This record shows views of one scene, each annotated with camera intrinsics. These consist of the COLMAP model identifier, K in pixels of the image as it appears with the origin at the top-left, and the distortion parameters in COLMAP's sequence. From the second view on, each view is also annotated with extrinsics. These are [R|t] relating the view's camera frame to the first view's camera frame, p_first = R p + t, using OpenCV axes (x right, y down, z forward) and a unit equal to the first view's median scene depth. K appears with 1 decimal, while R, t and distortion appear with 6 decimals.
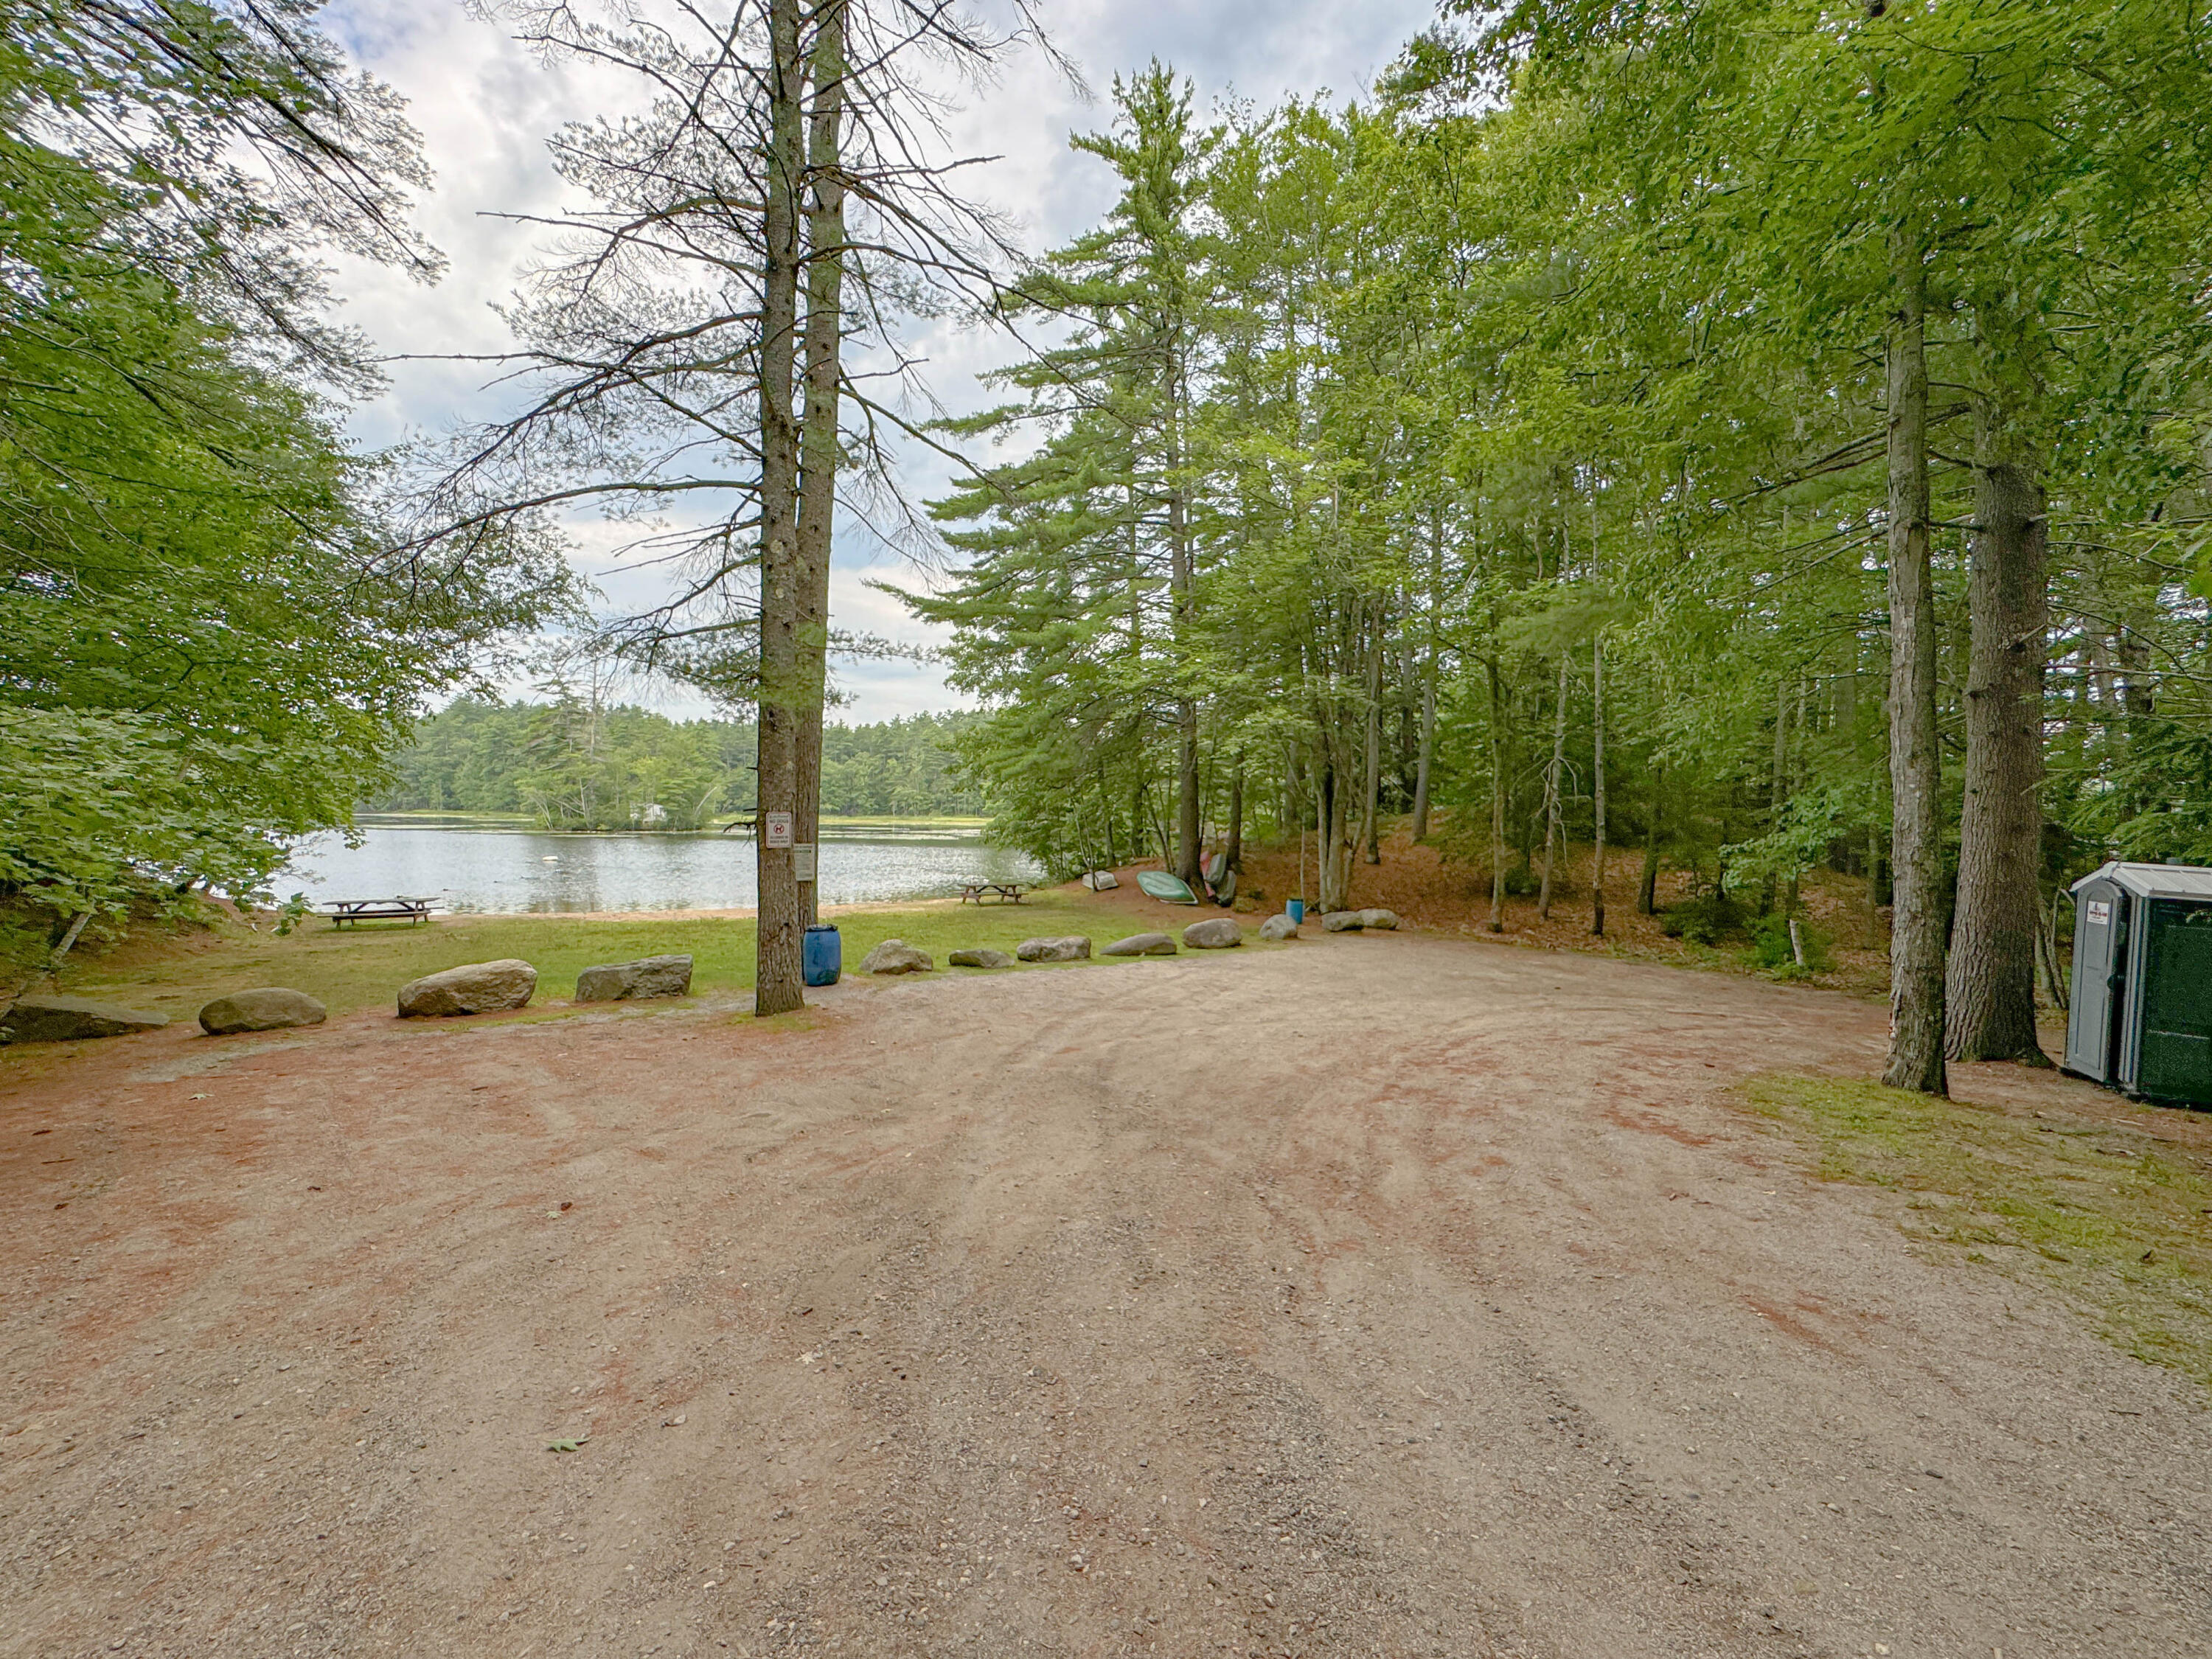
lens RADIAL K [[889.6, 0, 1096.9], [0, 889.6, 818.8], [0, 0, 1]] dist [-0.001080, -0.000426]
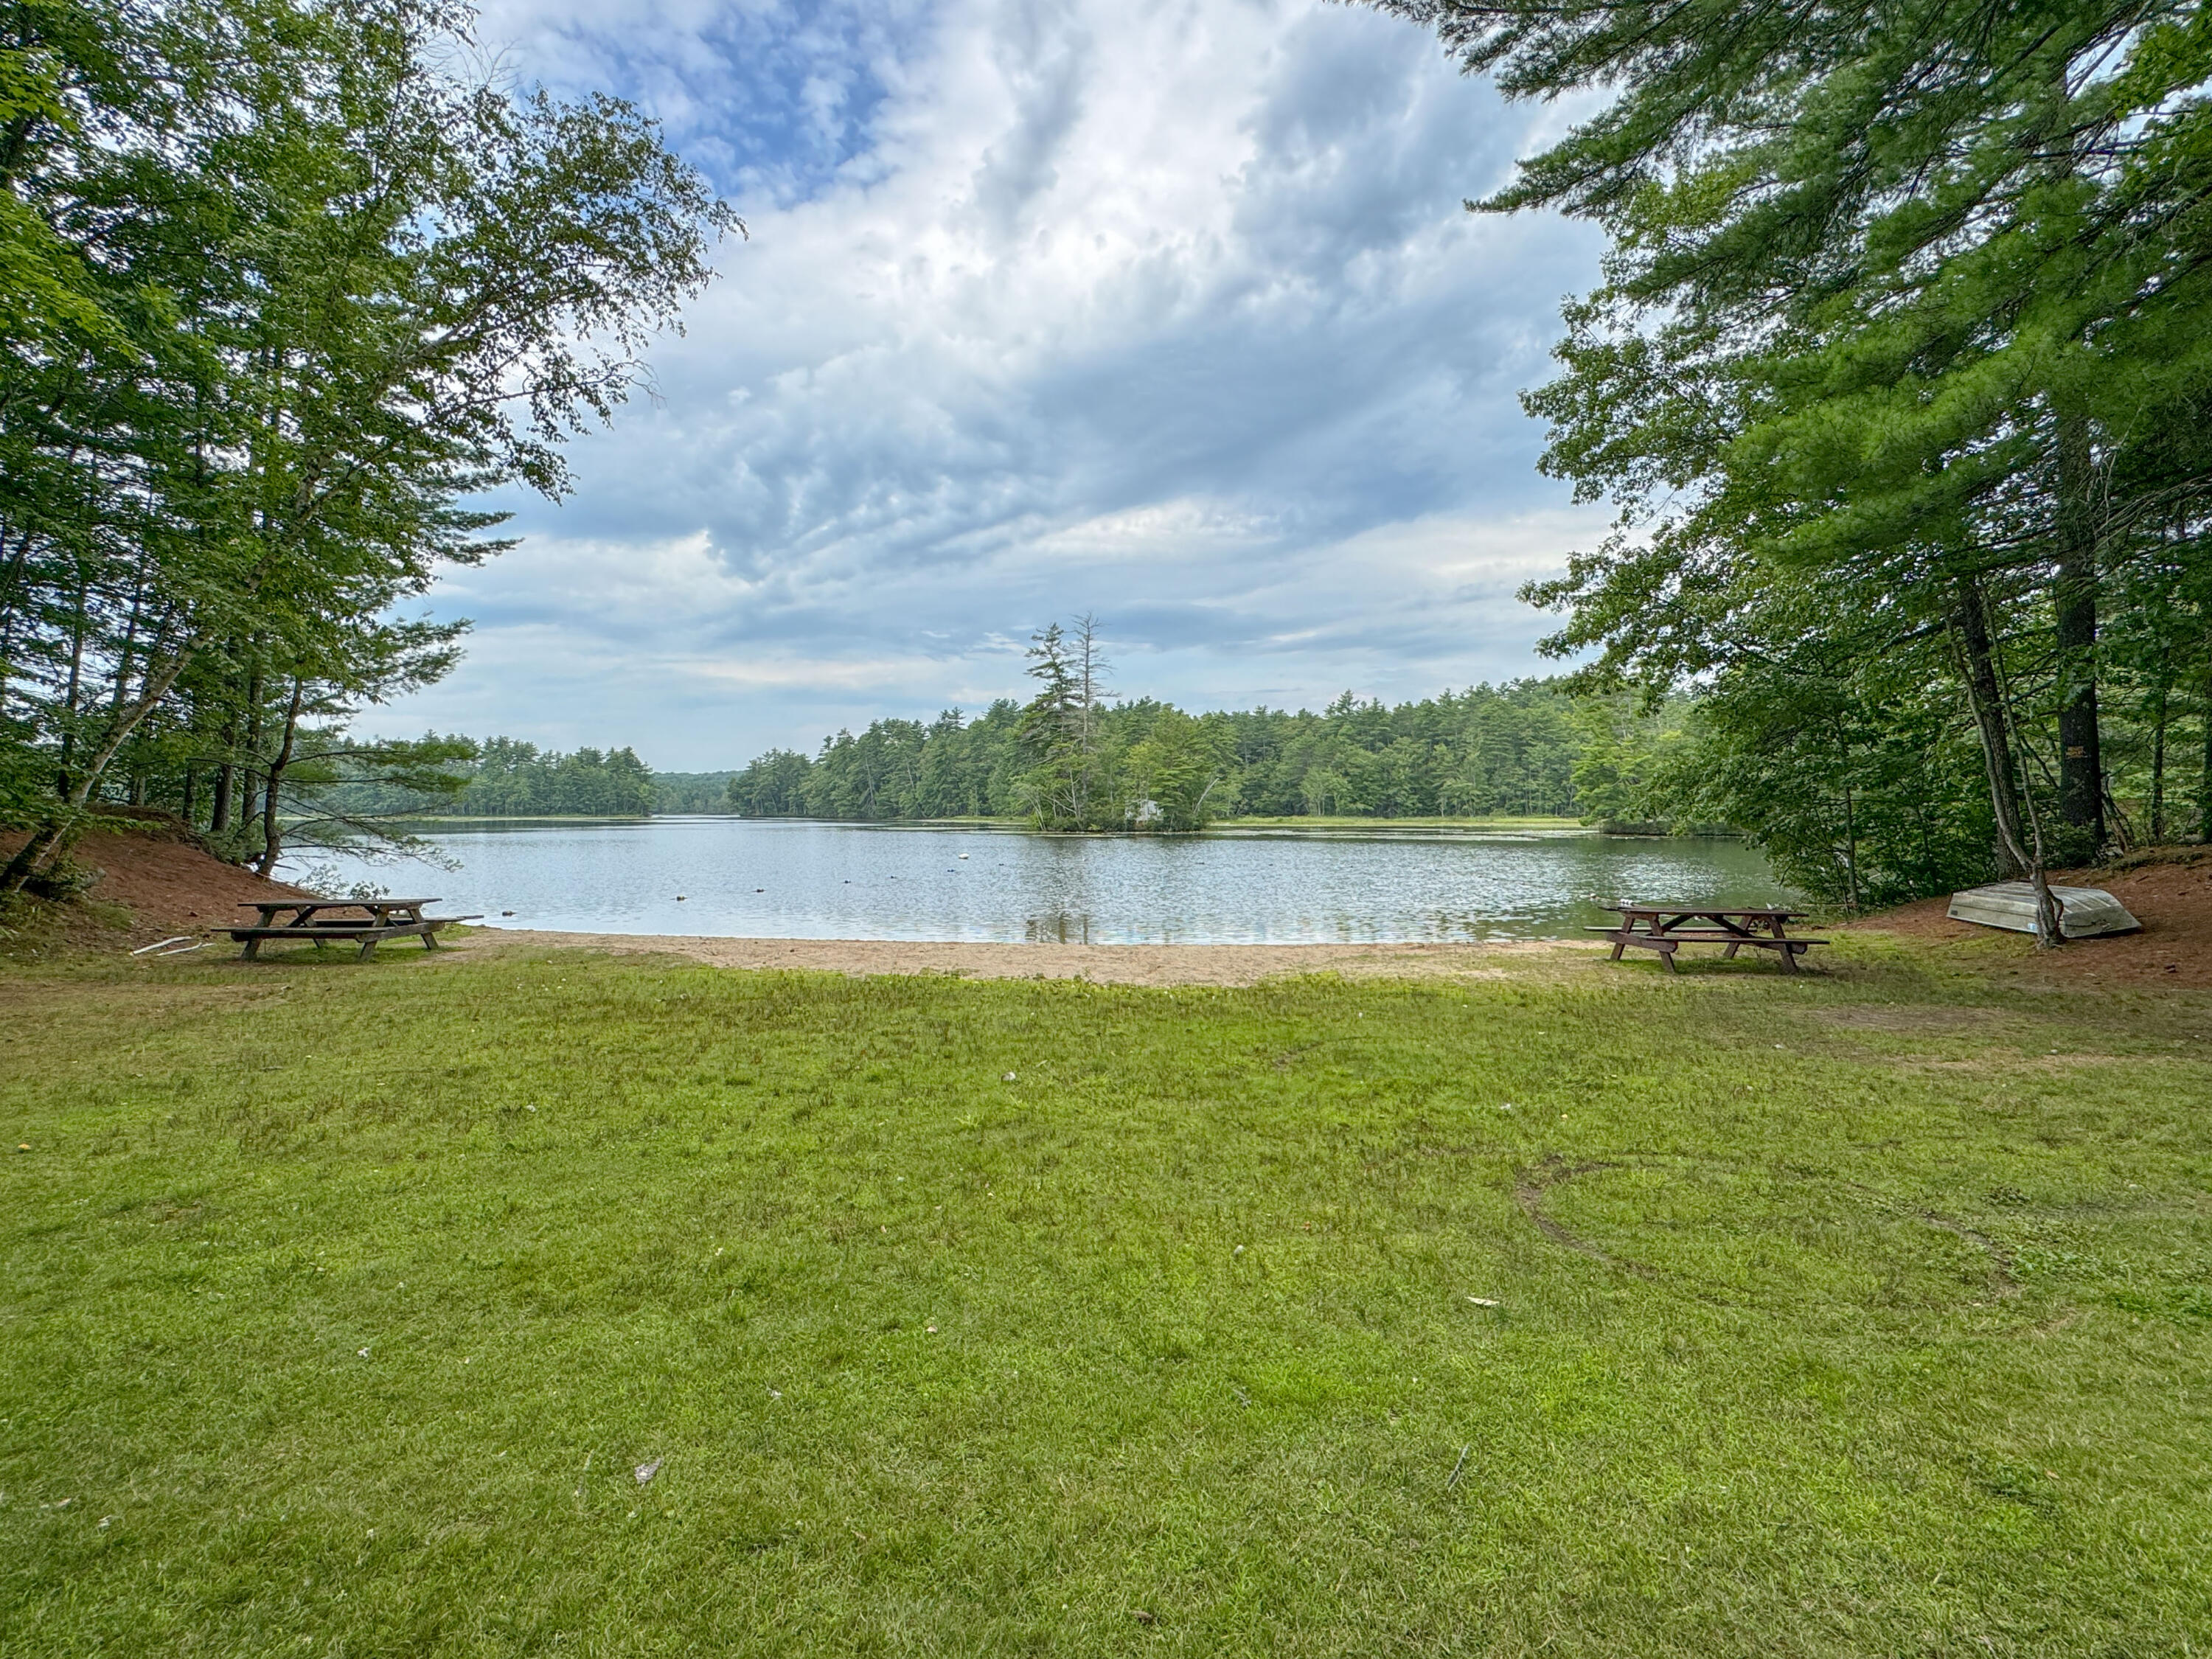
lens RADIAL K [[1044.0, 0, 1114.7], [0, 1044.0, 841.5], [0, 0, 1]] dist [-0.000341, 0.000011]
pose [[0.862668, -0.000446, -0.505770, -0.026018], [0.007763, 0.999893, 0.012360, 0.009429], [0.505710, -0.014589, 0.862580, 0.124582]]
